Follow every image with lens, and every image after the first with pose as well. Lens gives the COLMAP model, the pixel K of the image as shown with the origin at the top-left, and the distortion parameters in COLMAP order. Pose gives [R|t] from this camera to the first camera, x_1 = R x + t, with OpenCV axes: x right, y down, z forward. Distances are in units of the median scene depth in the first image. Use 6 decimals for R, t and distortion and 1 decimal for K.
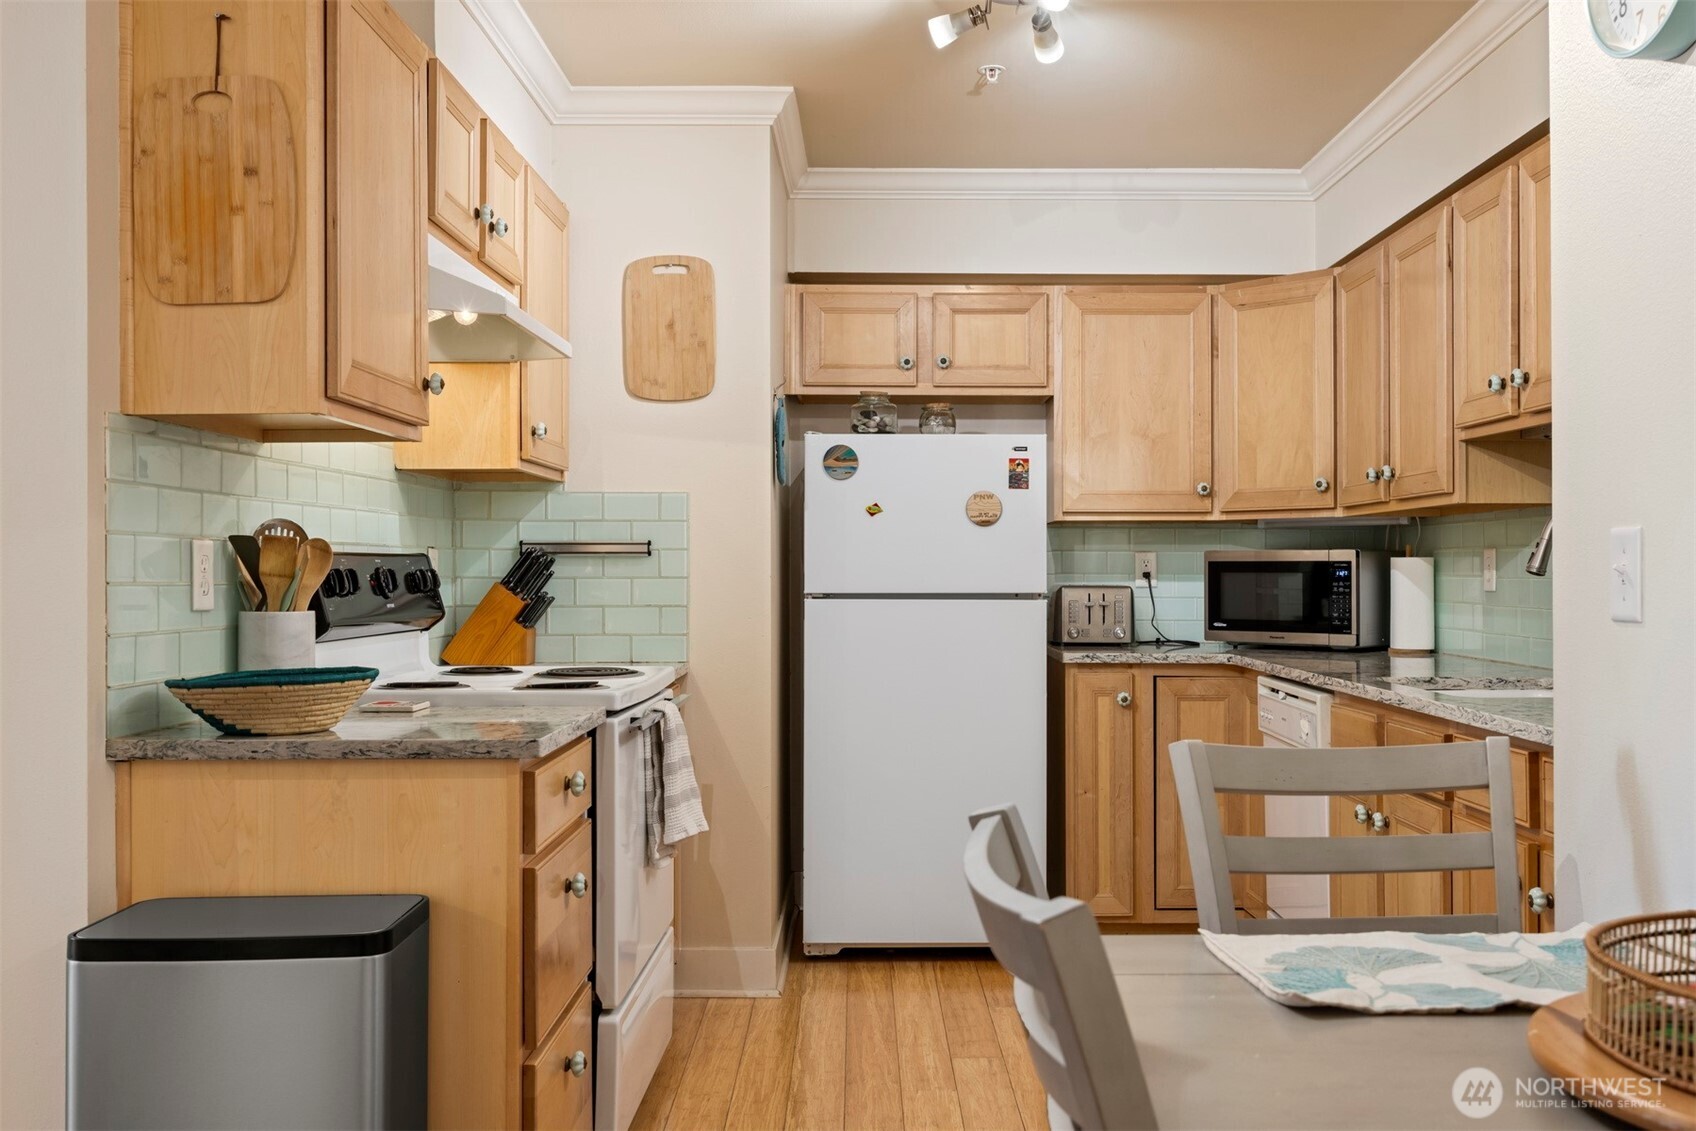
lens RADIAL K [[1532.2, 0, 873.1], [0, 1532.2, 539.8], [0, 0, 1]] dist [-0.040499, 0.027296]
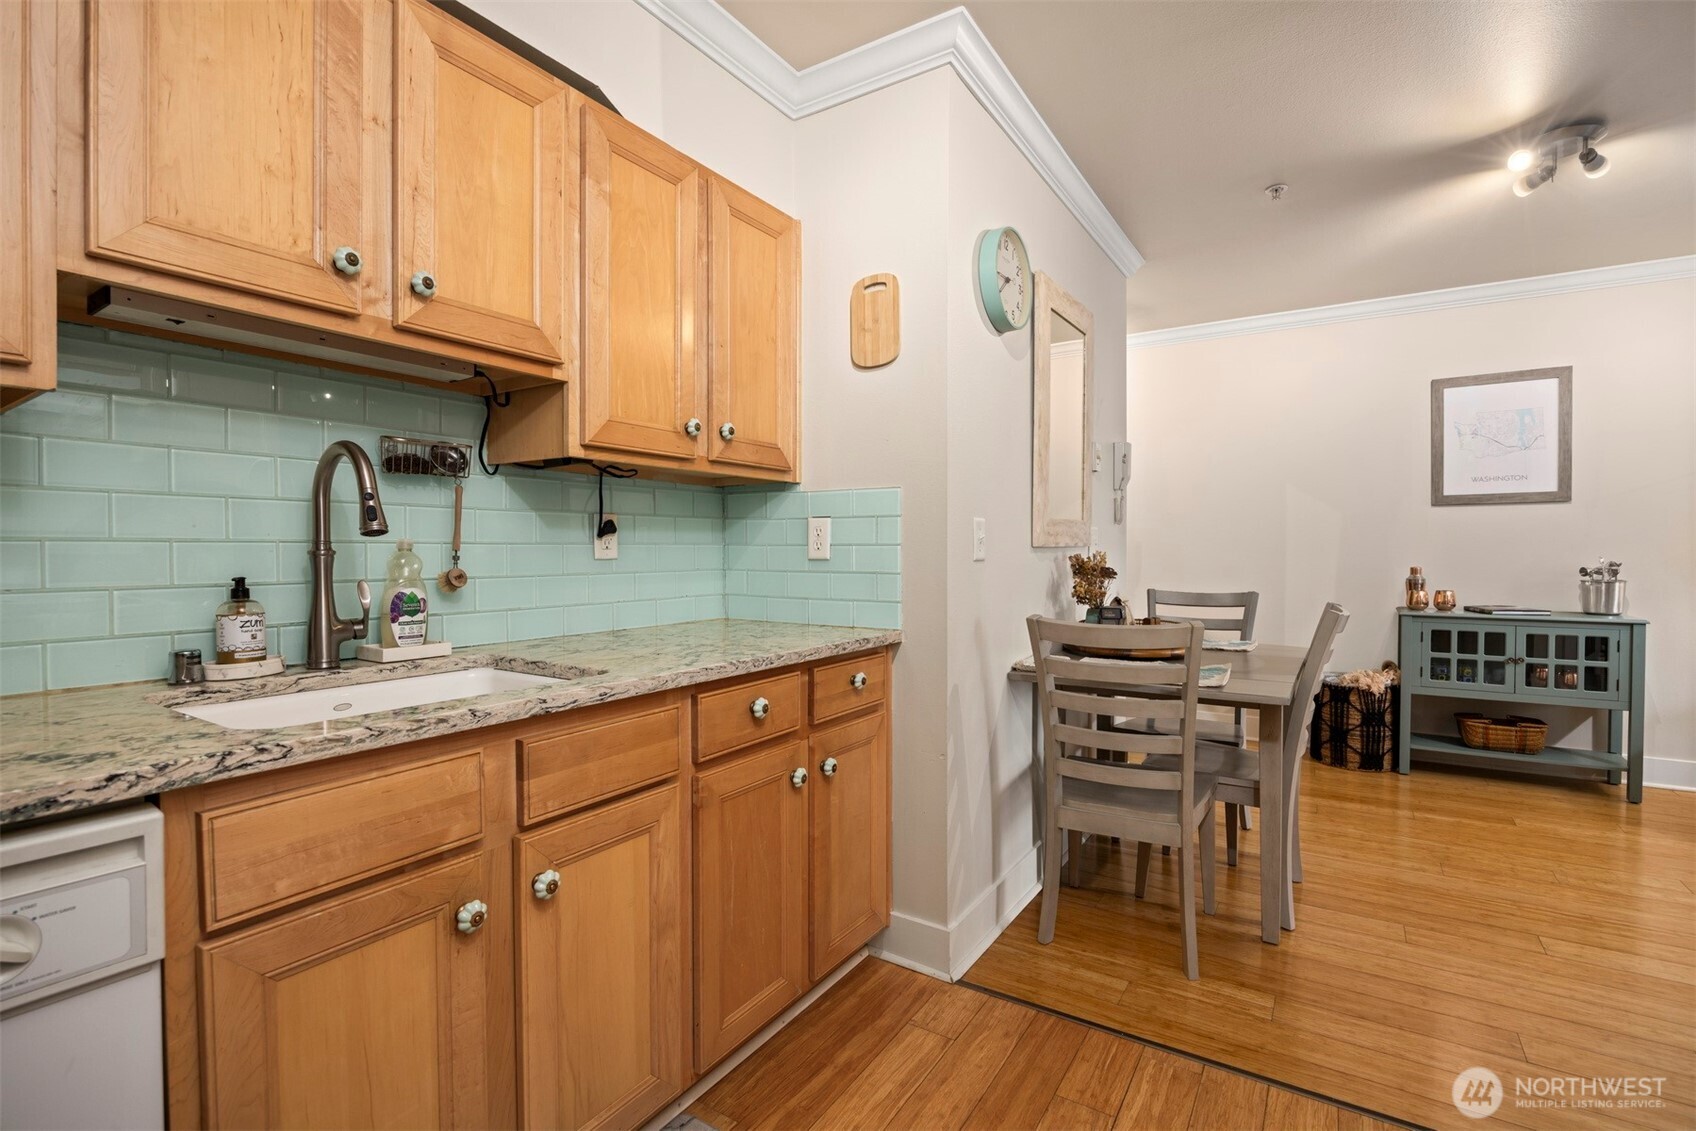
lens RADIAL K [[772.7, 0, 847.9], [0, 772.7, 563.7], [0, 0, 1]] dist [-0.016719, 0.000194]
pose [[-0.838613, -0.009470, 0.544645, 0.017760], [-0.010649, 0.999943, 0.000990, 0.026838], [-0.544624, -0.004970, -0.838666, 0.937468]]
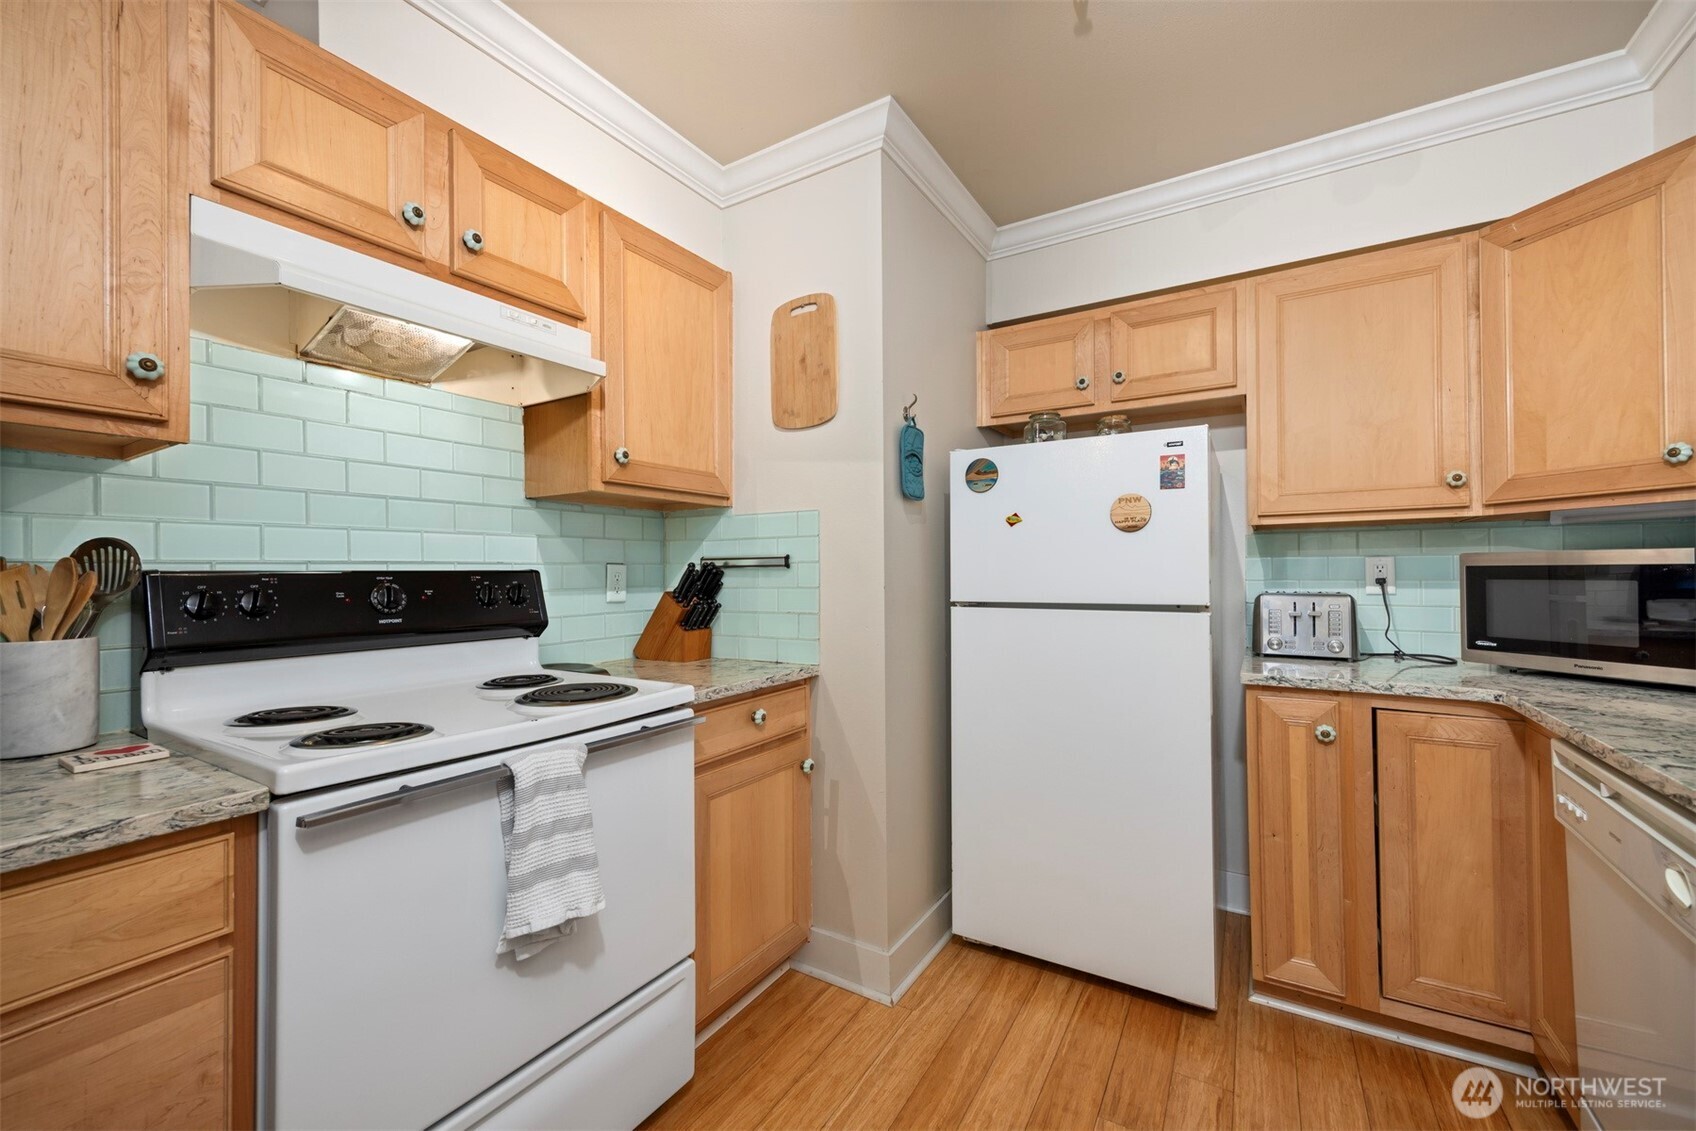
lens RADIAL K [[692.3, 0, 835.7], [0, 692.3, 564.9], [0, 0, 1]] dist [0.008178, -0.001978]
pose [[0.848780, -0.013346, -0.528578, 0.149875], [0.018901, 0.999808, 0.005107, 0.006012], [0.528408, -0.014325, 0.848870, 0.581931]]
